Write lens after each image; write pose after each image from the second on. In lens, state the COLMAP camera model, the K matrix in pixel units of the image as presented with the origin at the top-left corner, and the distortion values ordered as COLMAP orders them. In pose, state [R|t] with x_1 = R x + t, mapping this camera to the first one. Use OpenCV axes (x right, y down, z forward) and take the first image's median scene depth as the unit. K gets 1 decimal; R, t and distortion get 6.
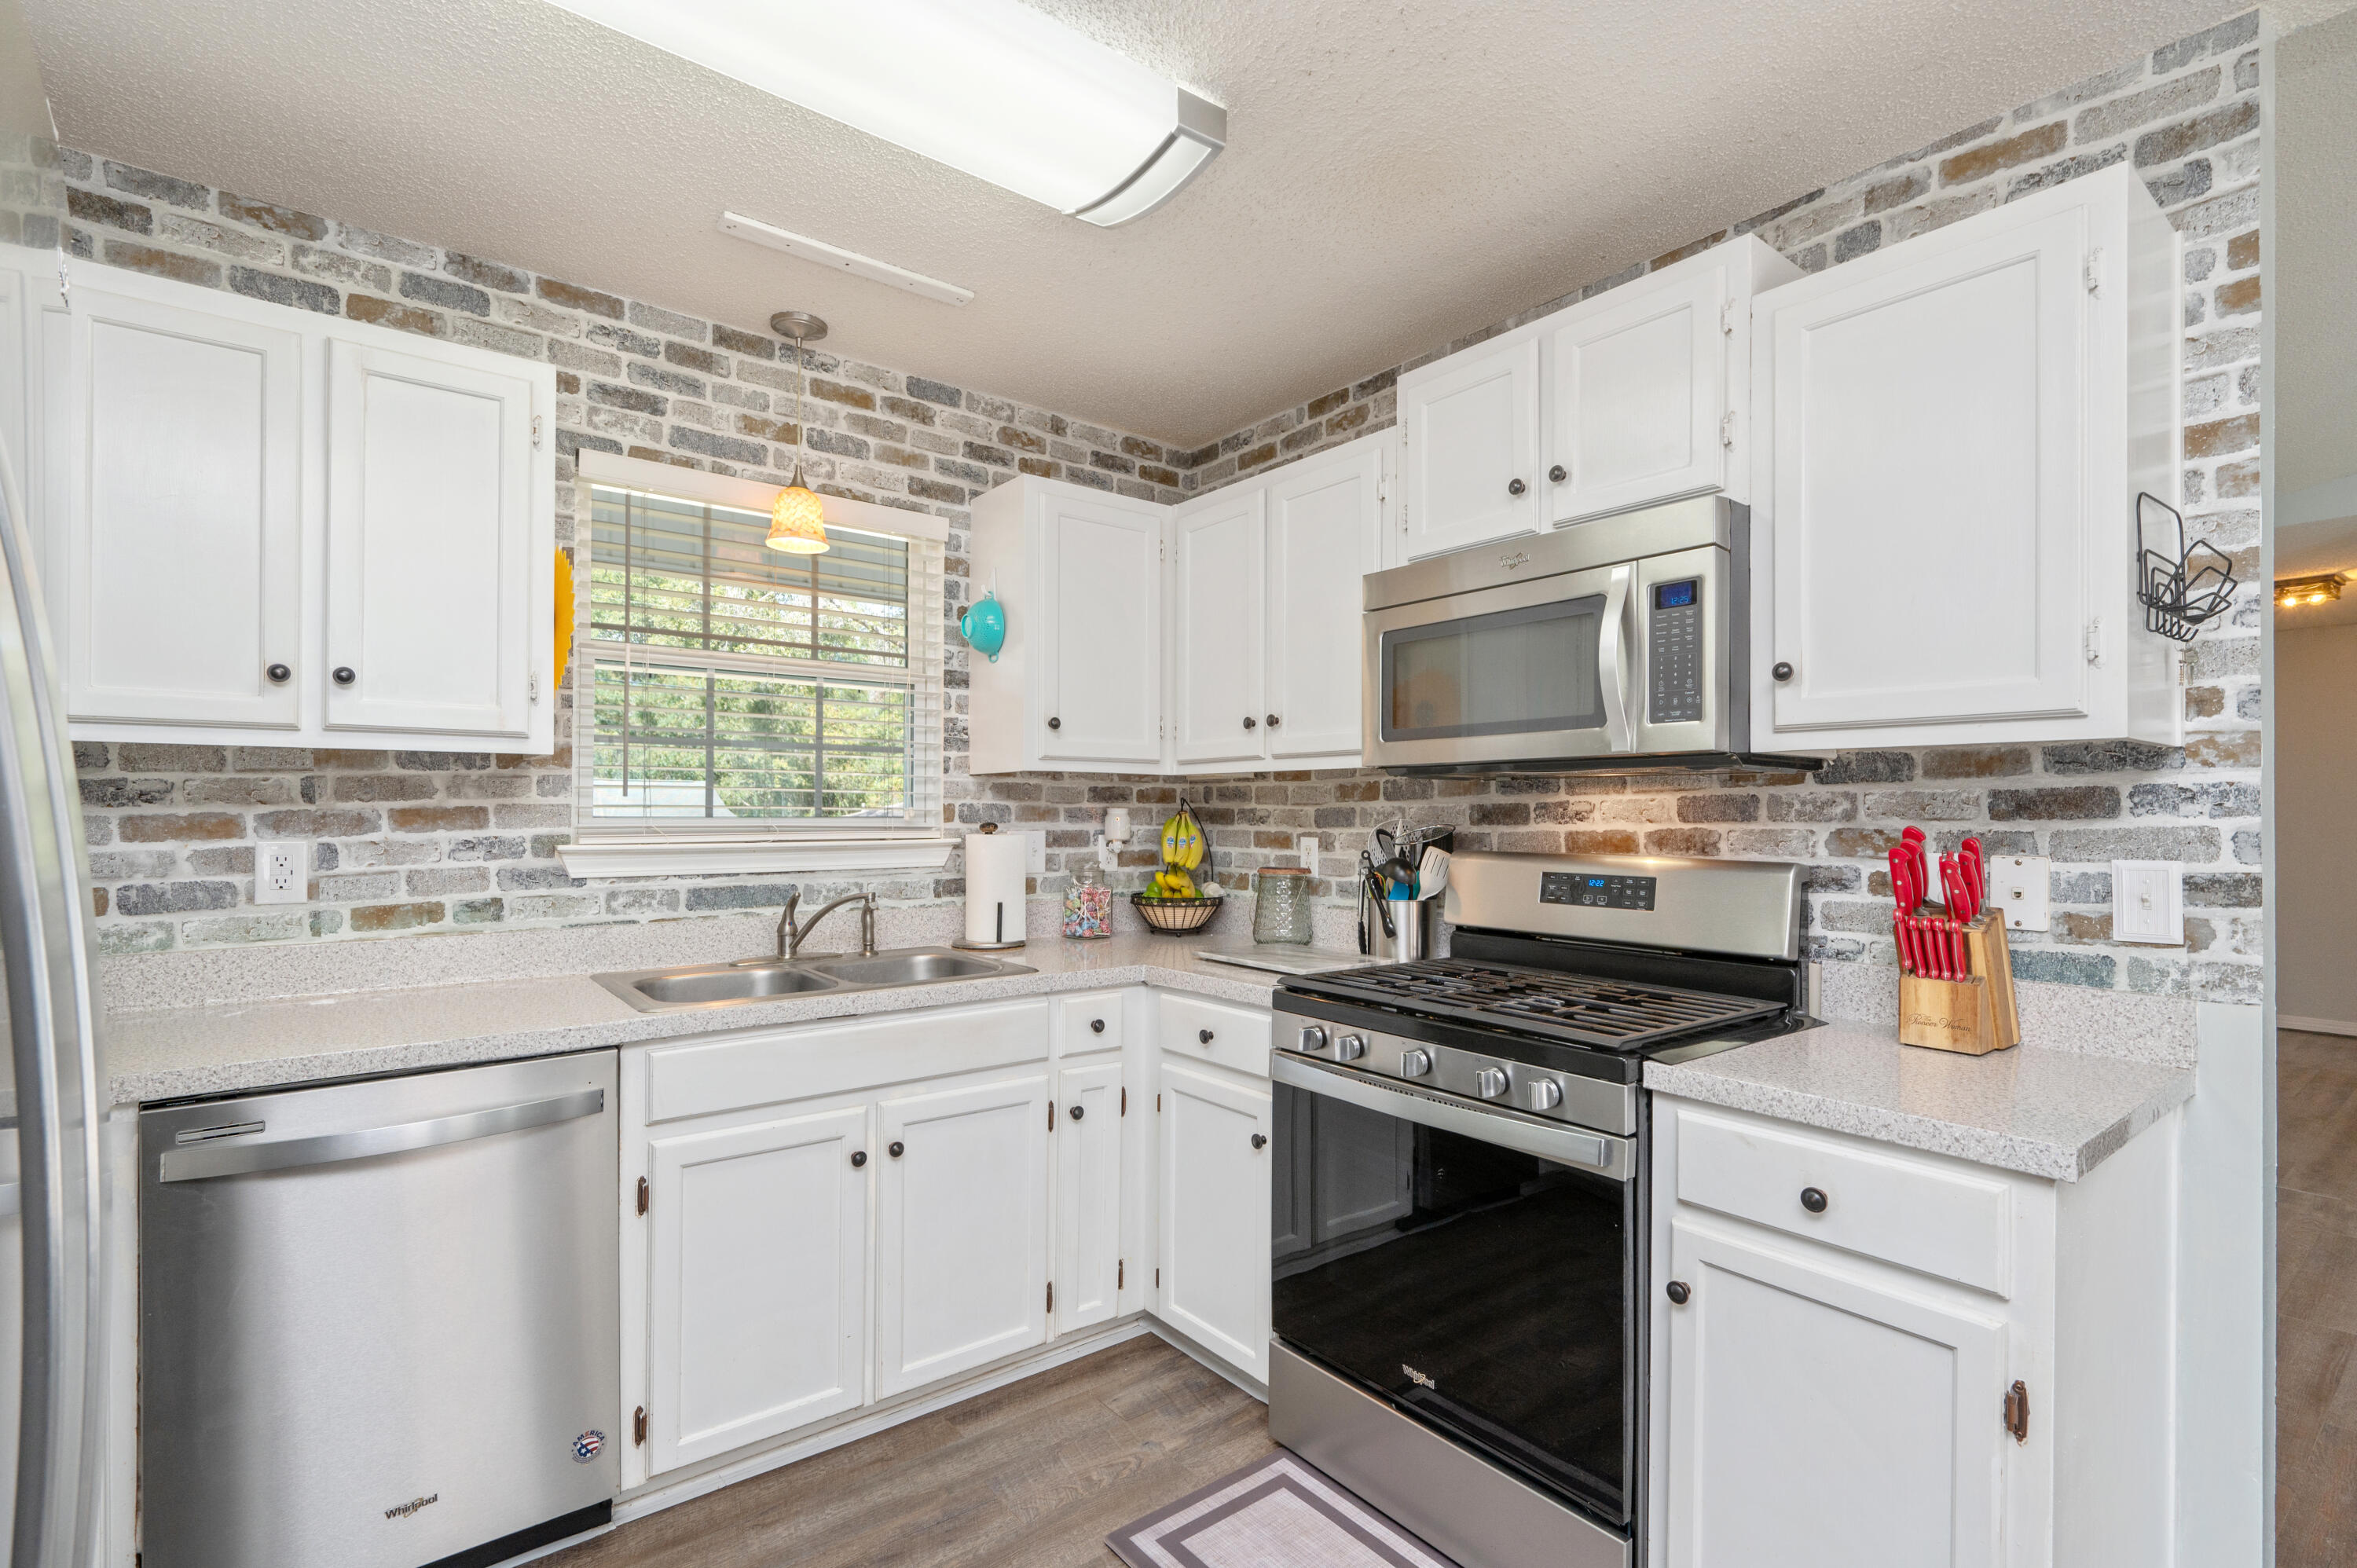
lens RADIAL K [[1069.1, 0, 1180.0], [0, 1069.1, 809.1], [0, 0, 1]] dist [0.002299, 0.000049]
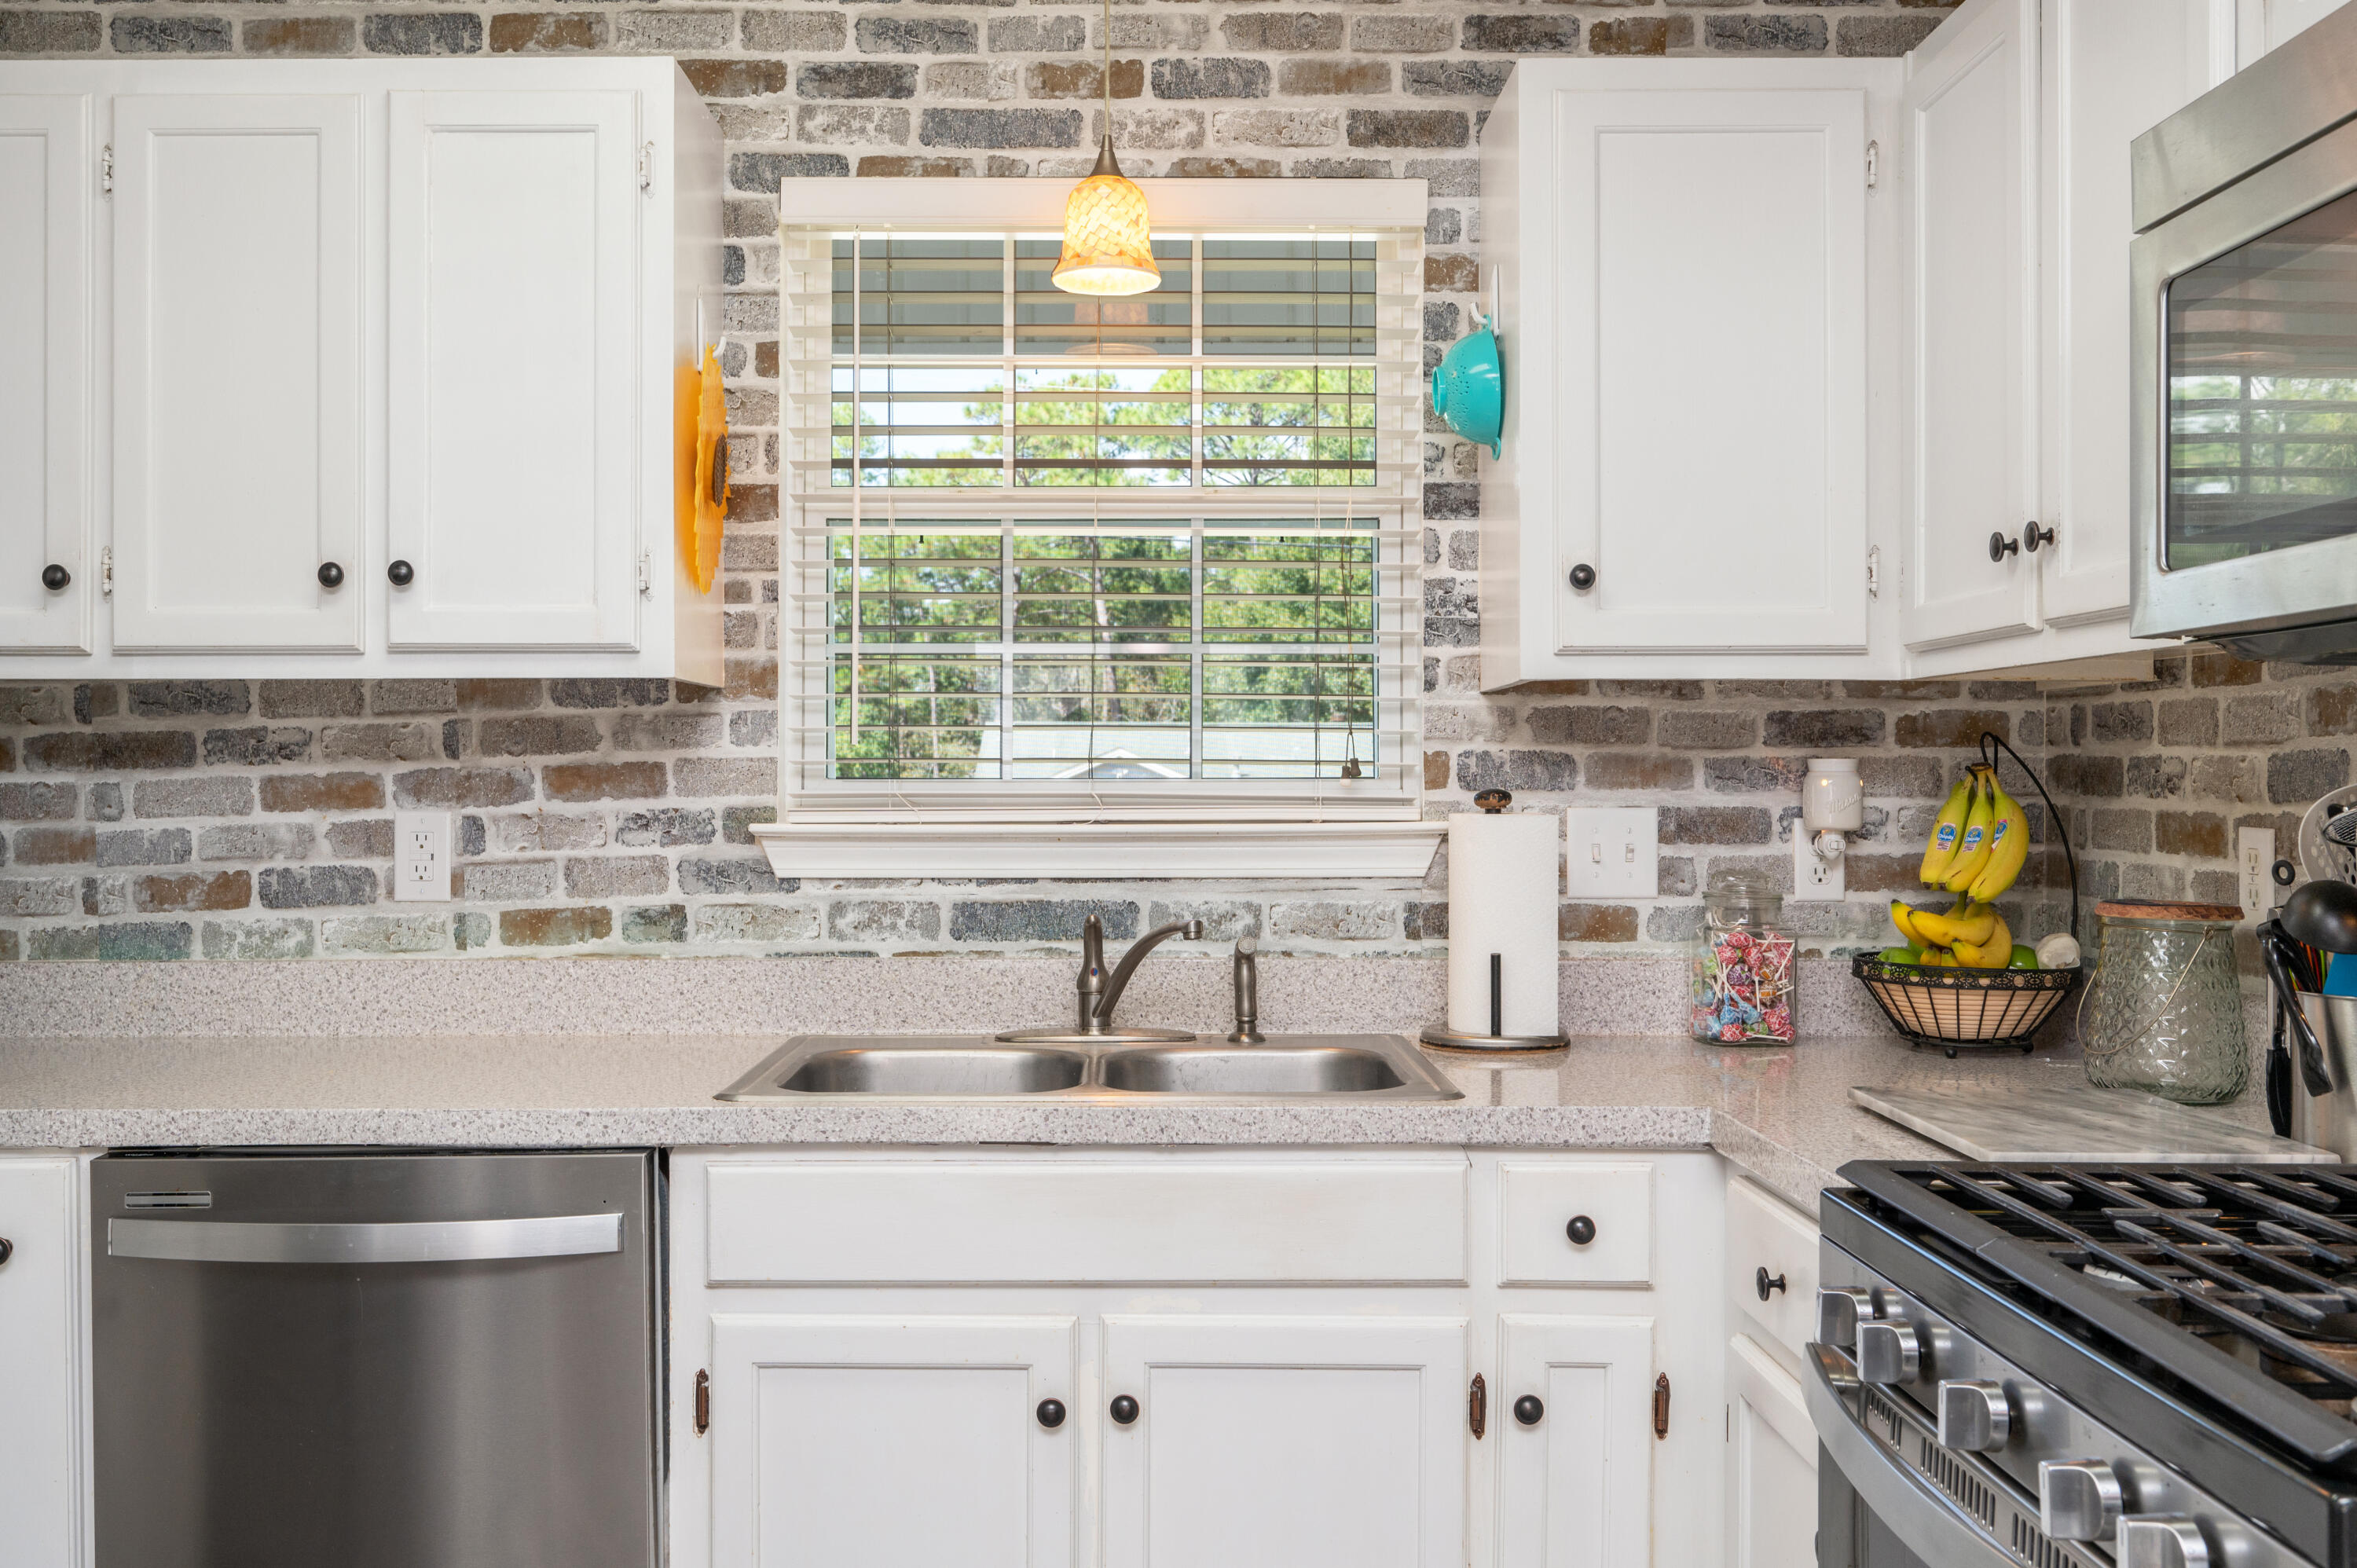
lens RADIAL K [[2112.9, 0, 1173.5], [0, 2112.9, 774.9], [0, 0, 1]] dist [-0.000057, -0.001494]
pose [[0.784775, -0.004310, -0.619766, 0.344330], [0.004143, 0.999990, -0.001709, 0.007941], [0.619767, -0.001227, 0.784785, 0.175652]]
